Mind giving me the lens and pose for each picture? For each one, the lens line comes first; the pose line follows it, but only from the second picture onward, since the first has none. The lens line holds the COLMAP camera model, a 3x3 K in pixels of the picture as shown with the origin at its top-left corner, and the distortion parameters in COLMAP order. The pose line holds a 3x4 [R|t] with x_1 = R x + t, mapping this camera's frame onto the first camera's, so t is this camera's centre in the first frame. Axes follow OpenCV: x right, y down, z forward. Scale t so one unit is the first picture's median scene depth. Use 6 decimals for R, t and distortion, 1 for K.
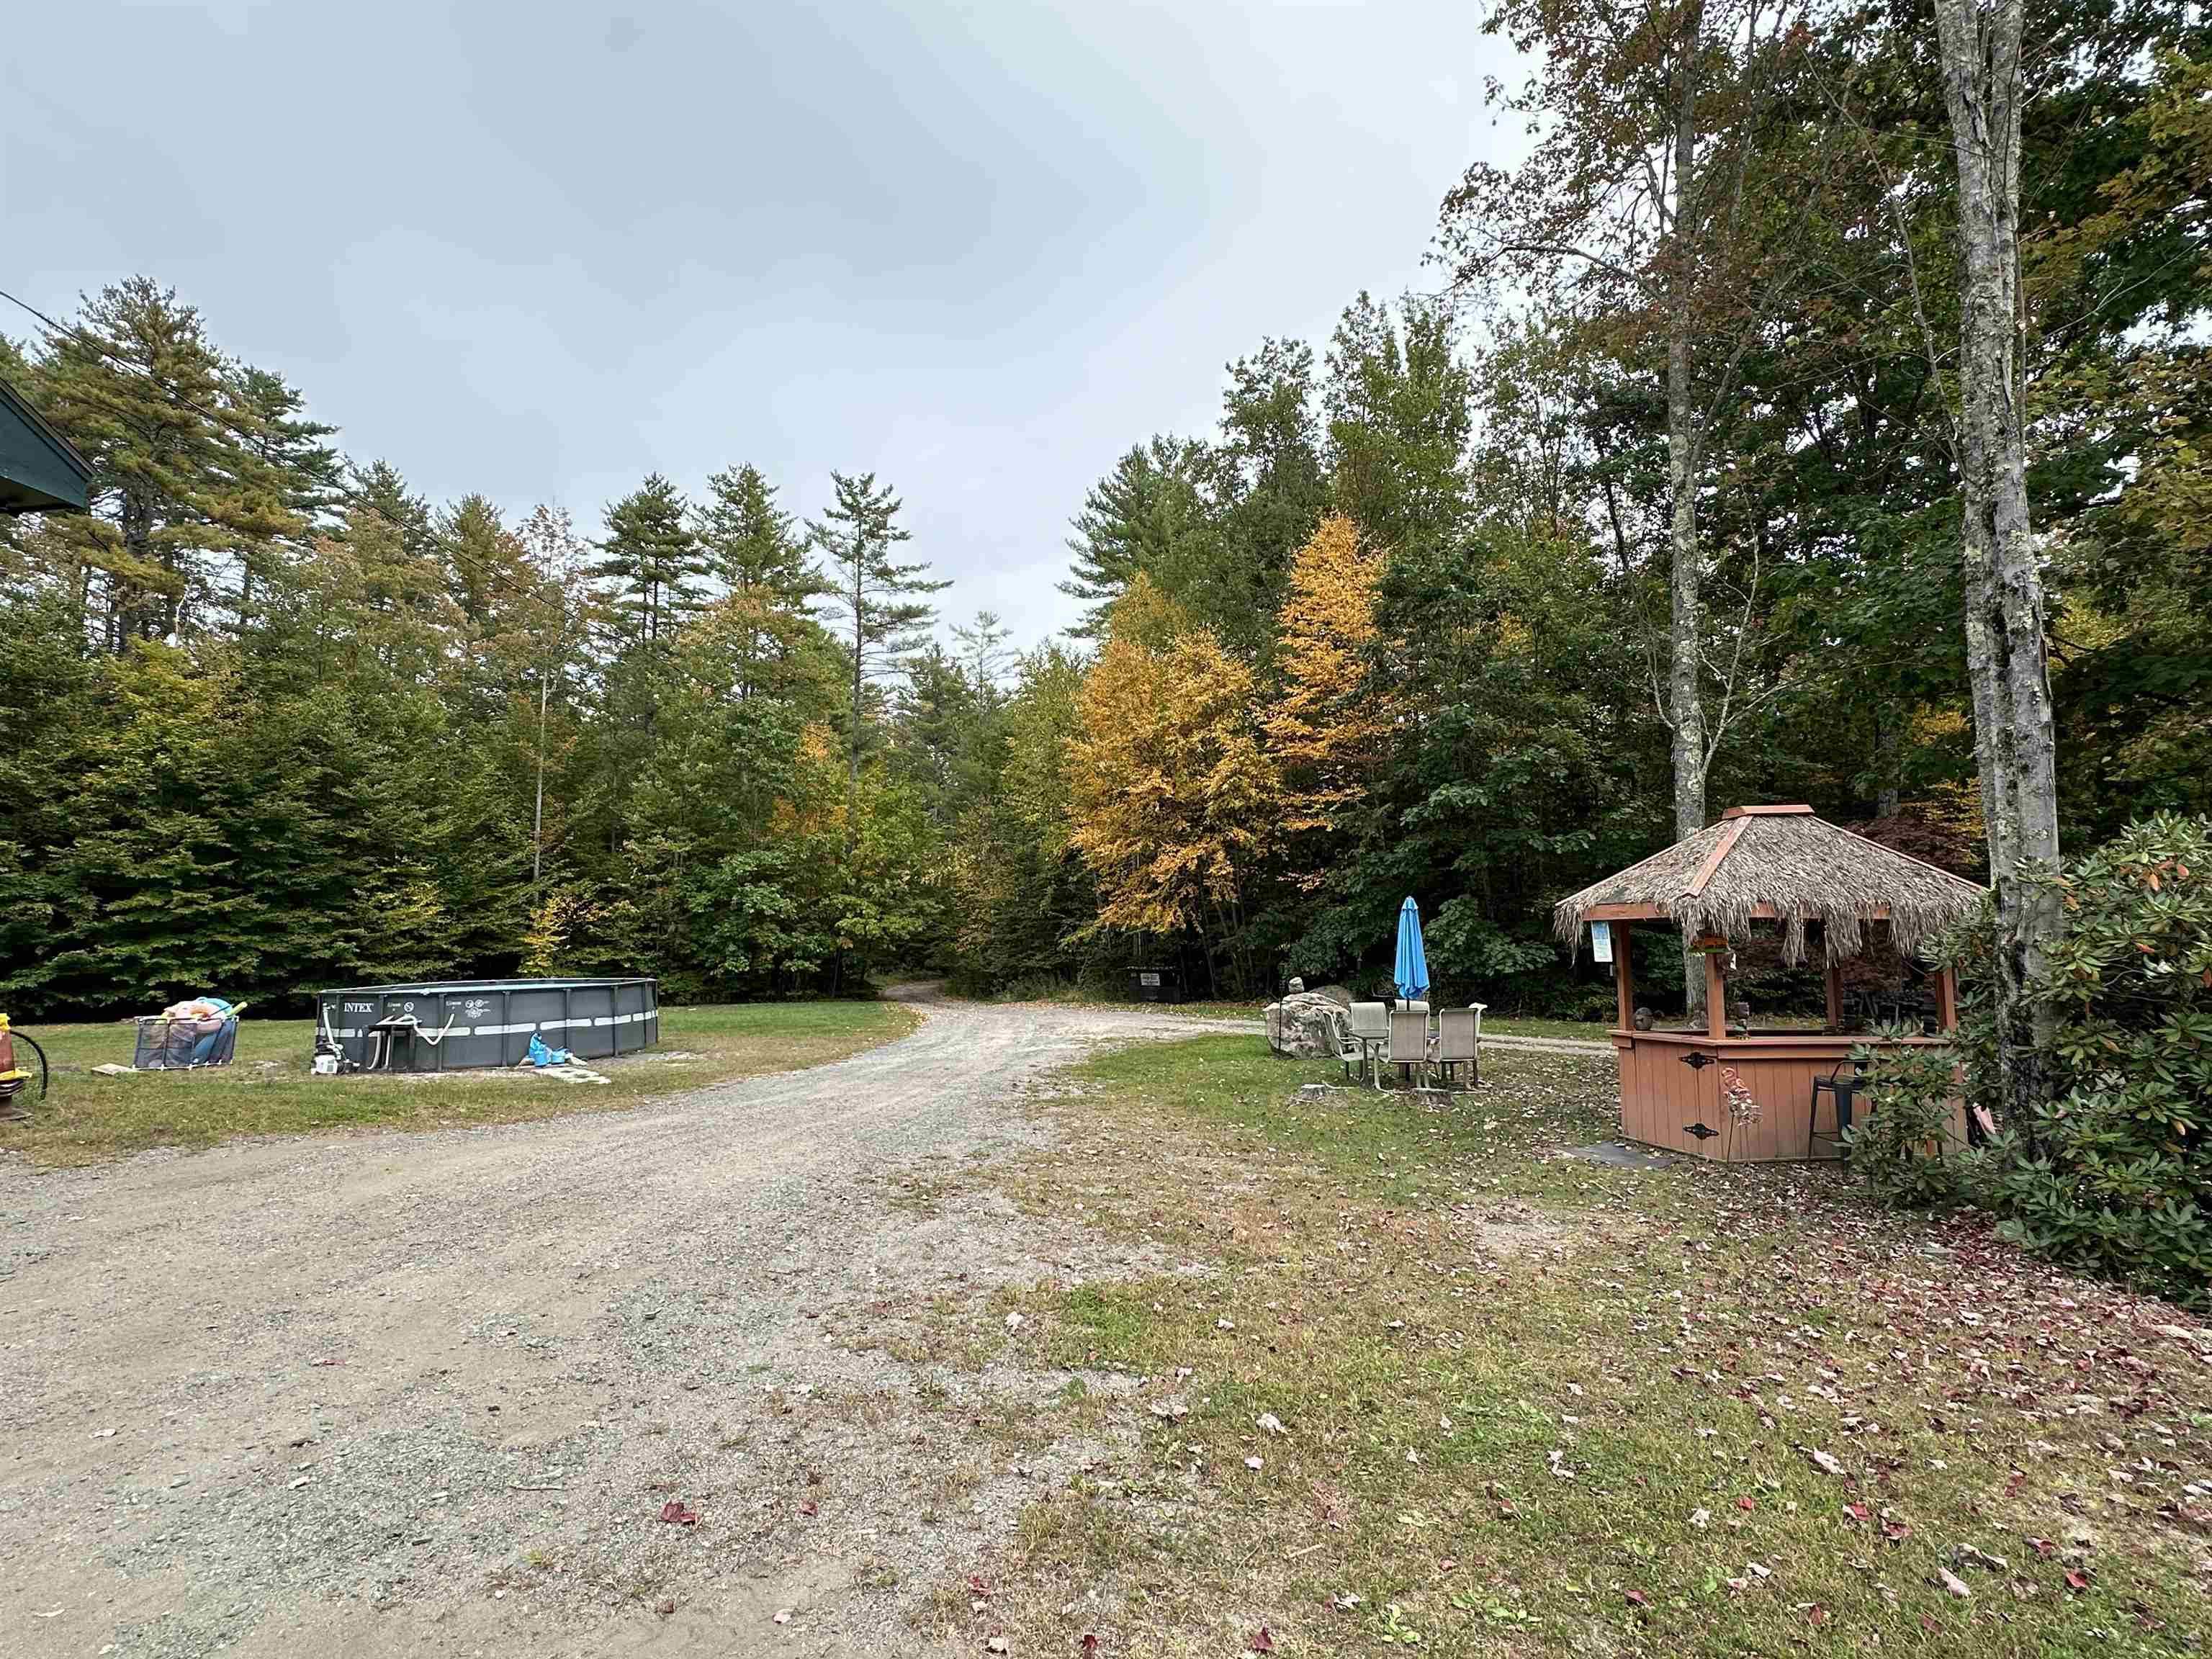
lens RADIAL K [[1099.6, 0, 1104.3], [0, 1099.6, 829.6], [0, 0, 1]] dist [0.001461, -0.000055]
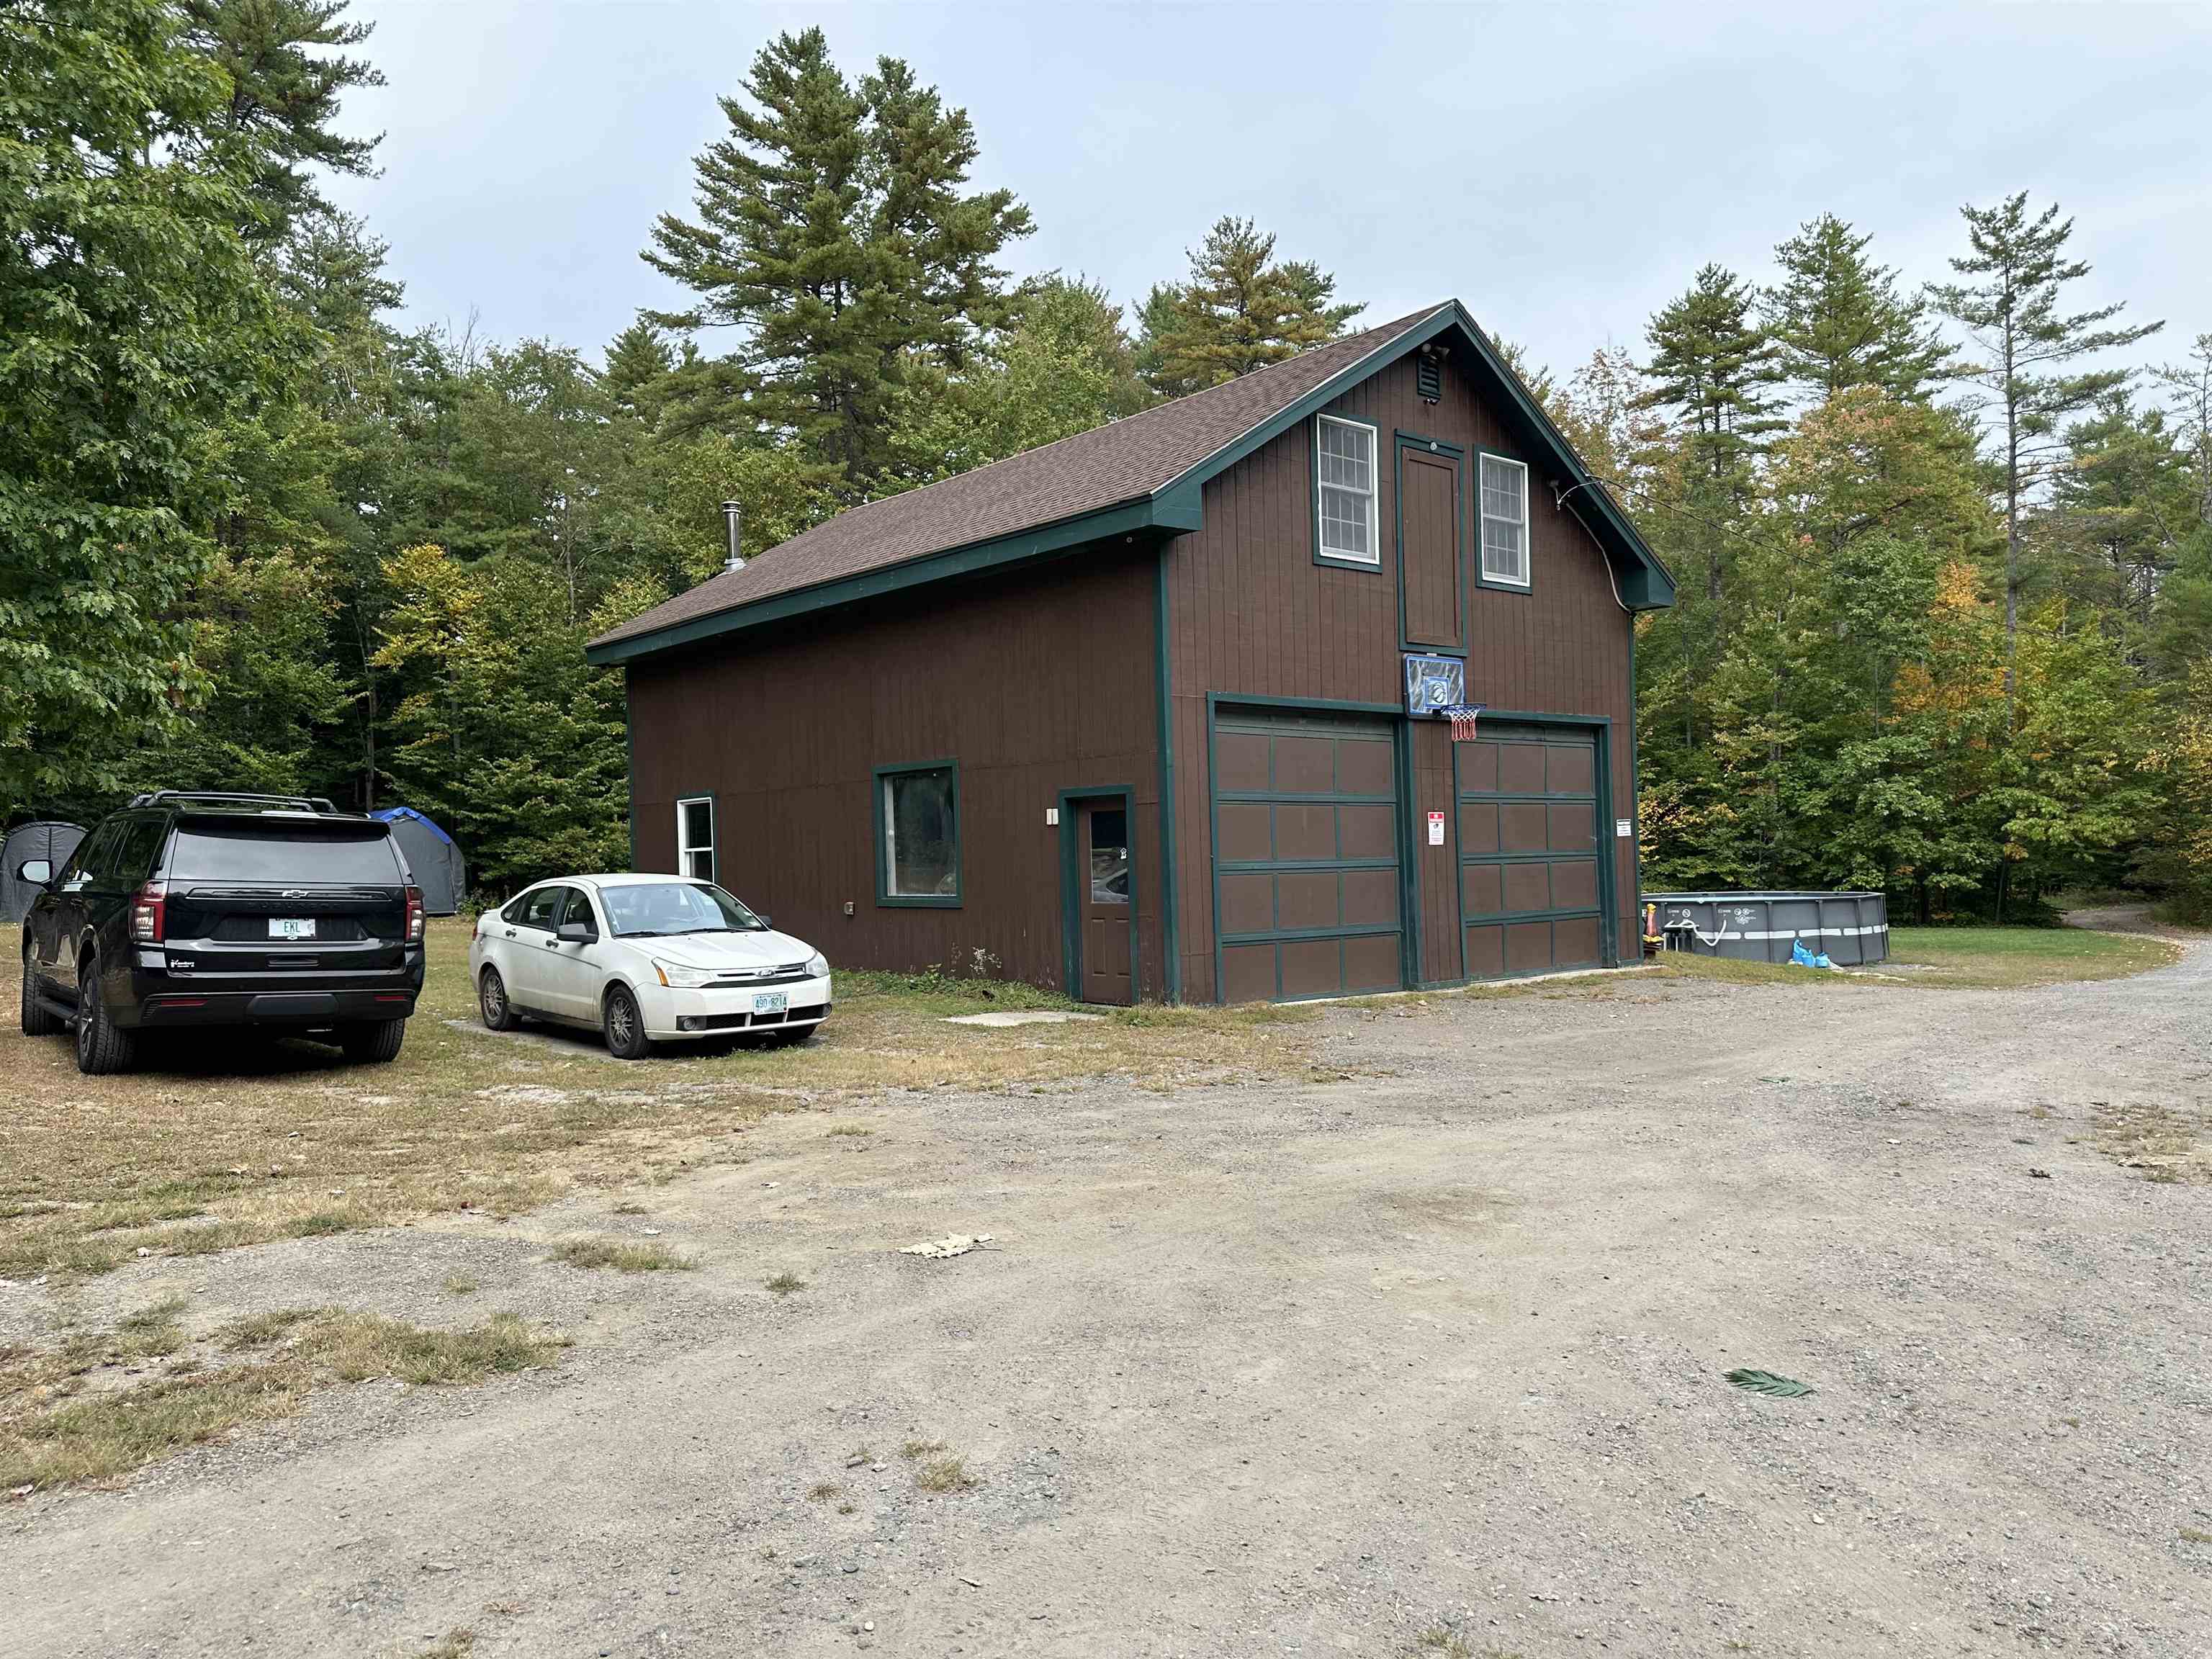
lens RADIAL K [[1557.4, 0, 1100.8], [0, 1557.4, 816.2], [0, 0, 1]] dist [0.091583, -0.124261]
pose [[0.756503, -0.020363, -0.653673, -0.002959], [0.073882, 0.995777, 0.054485, -0.025815], [0.649803, -0.089513, 0.754813, -0.216373]]
